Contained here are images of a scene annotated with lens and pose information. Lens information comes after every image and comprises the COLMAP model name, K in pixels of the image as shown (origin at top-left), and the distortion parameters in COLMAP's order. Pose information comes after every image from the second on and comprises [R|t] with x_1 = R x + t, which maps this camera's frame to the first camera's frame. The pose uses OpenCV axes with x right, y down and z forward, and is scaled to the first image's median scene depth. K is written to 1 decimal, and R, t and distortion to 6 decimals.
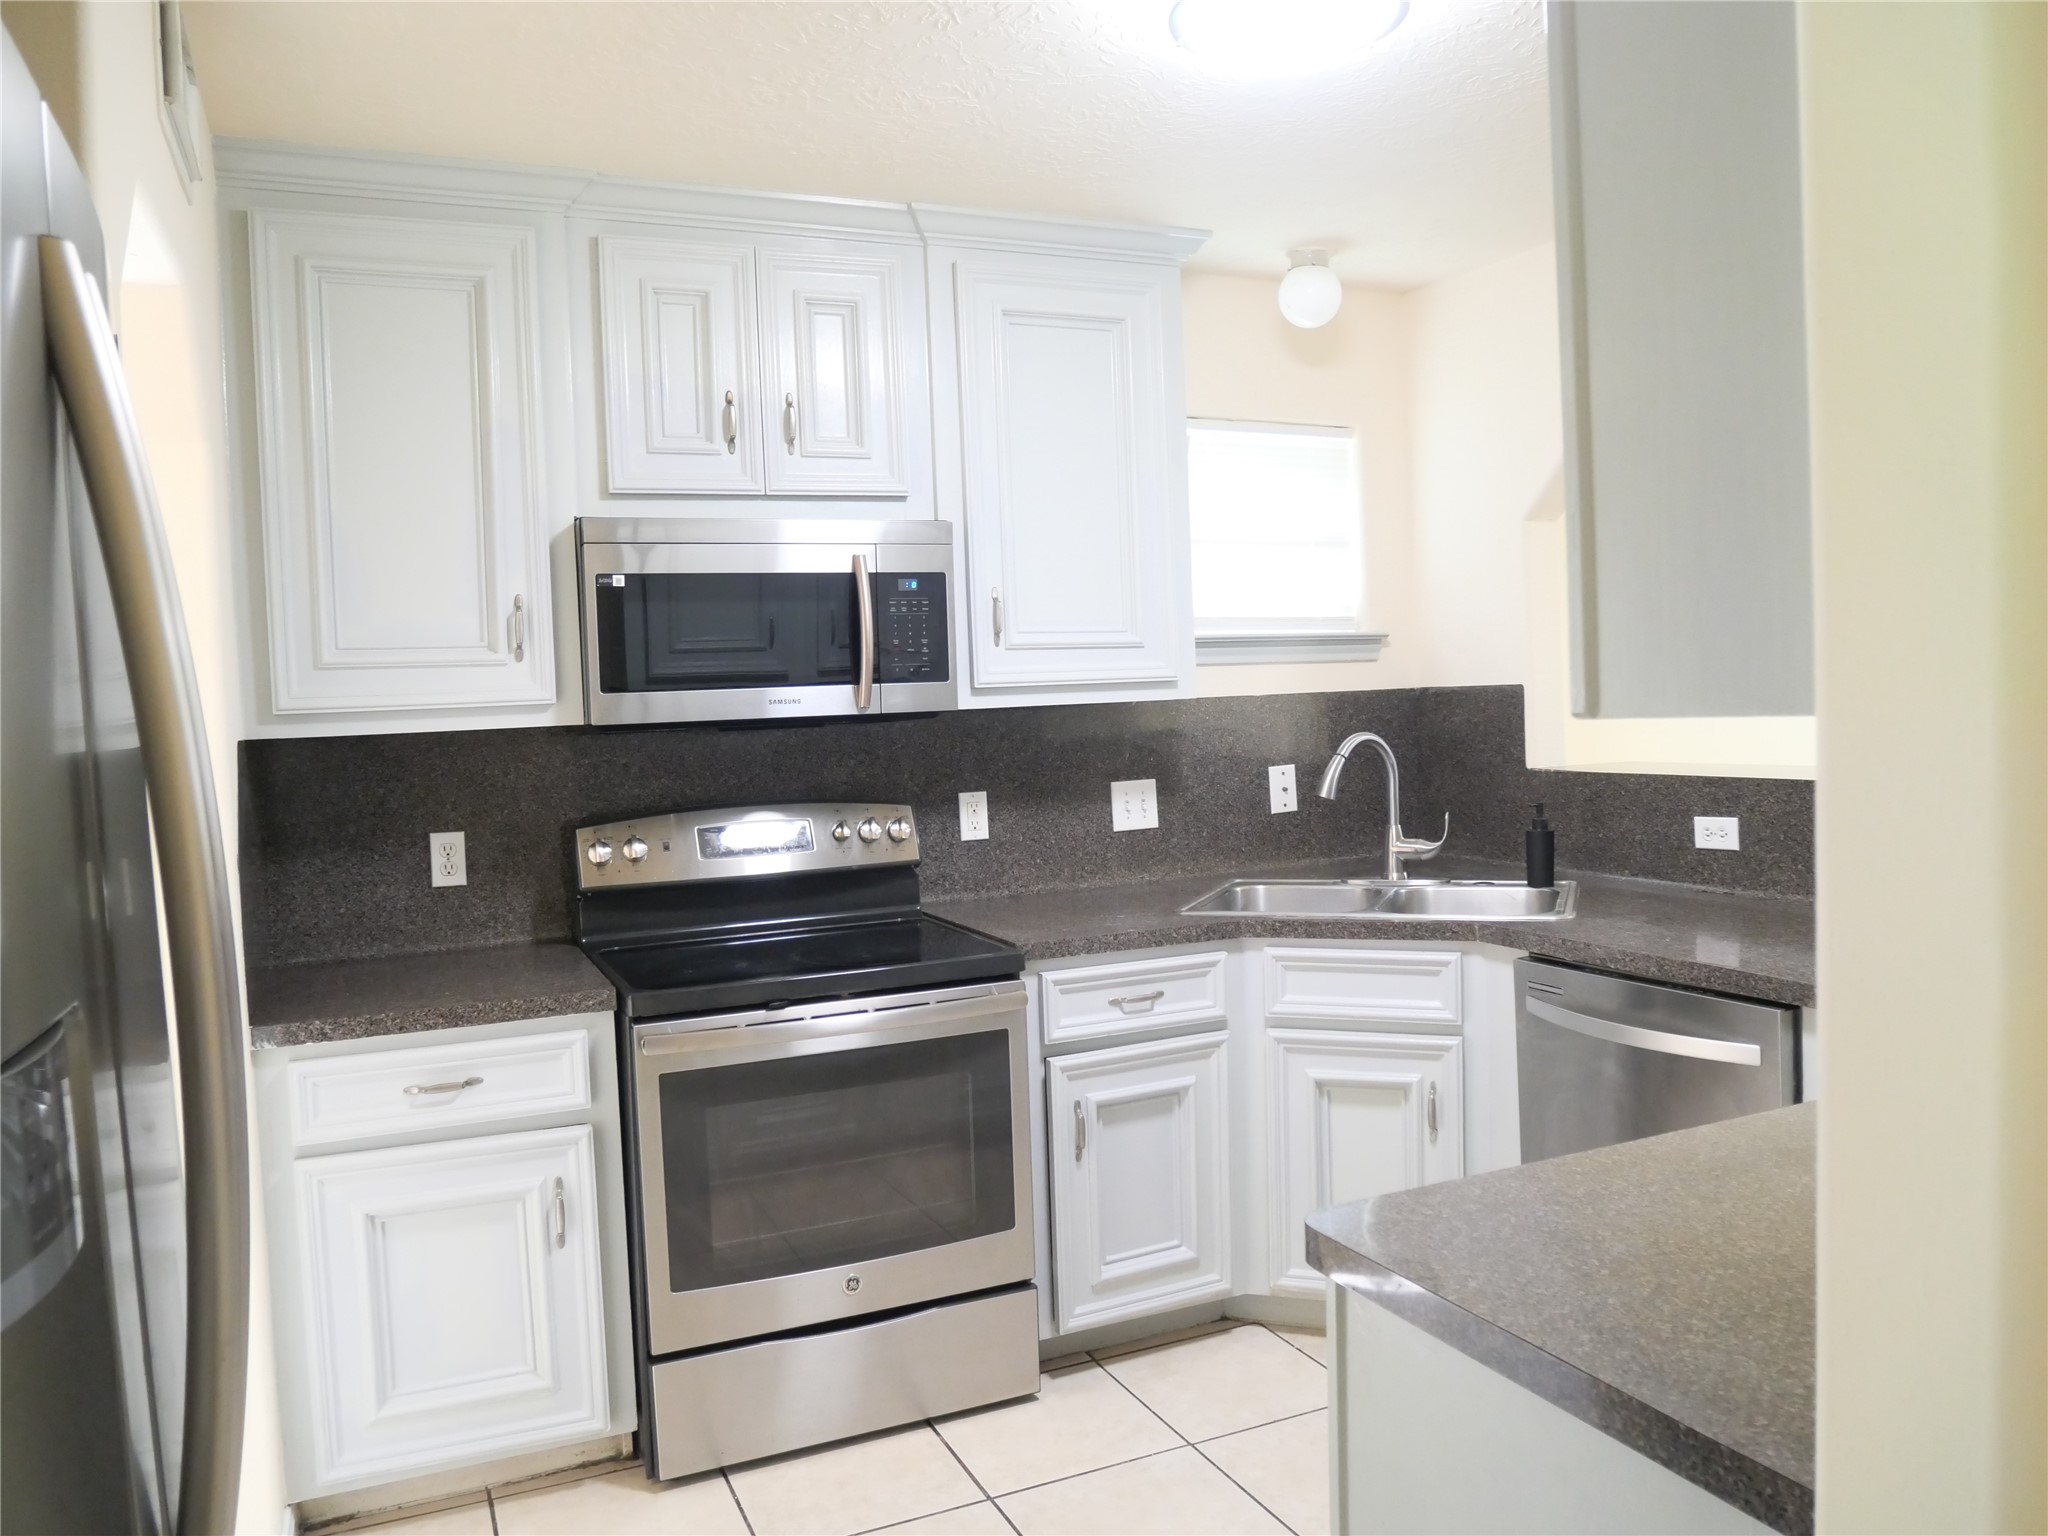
lens RADIAL K [[1498.3, 0, 1021.4], [0, 1498.3, 765.1], [0, 0, 1]] dist [-0.072370, 0.029127]
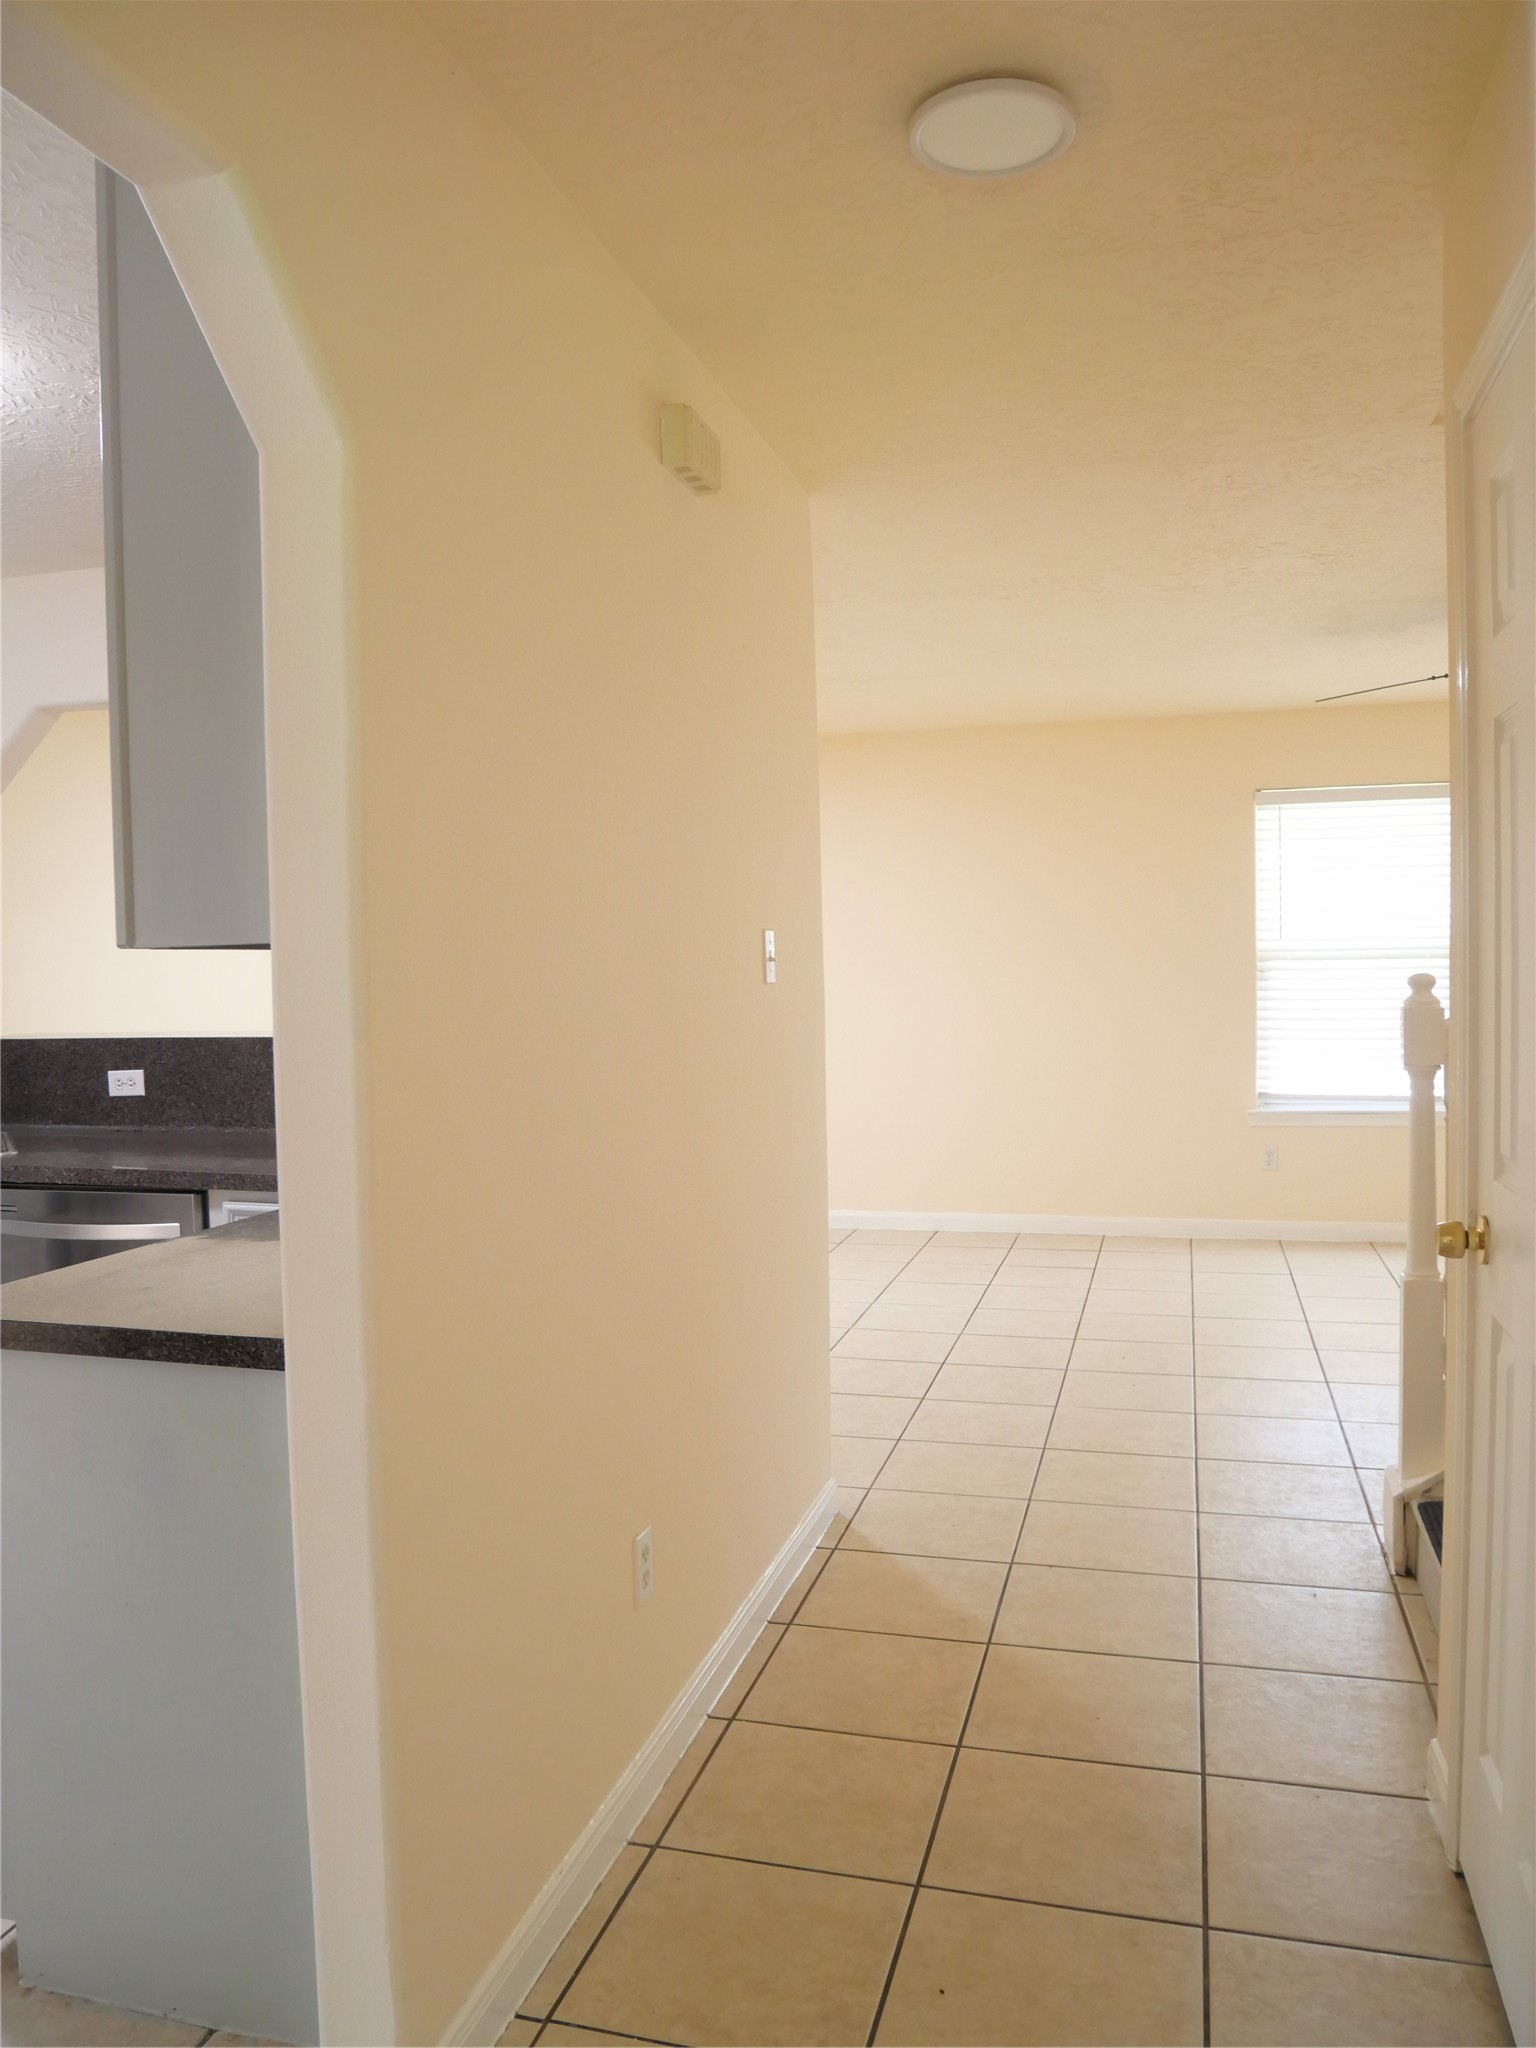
lens RADIAL K [[1498.3, 0, 768.0], [0, 1498.3, 1024.0], [0, 0, 1]] dist [-0.072370, 0.029127]
pose [[0.631065, -0.002648, 0.775725, -0.162699], [0.029171, 0.999368, -0.020320, 0.038734], [-0.775181, 0.035452, 0.630744, -0.219105]]
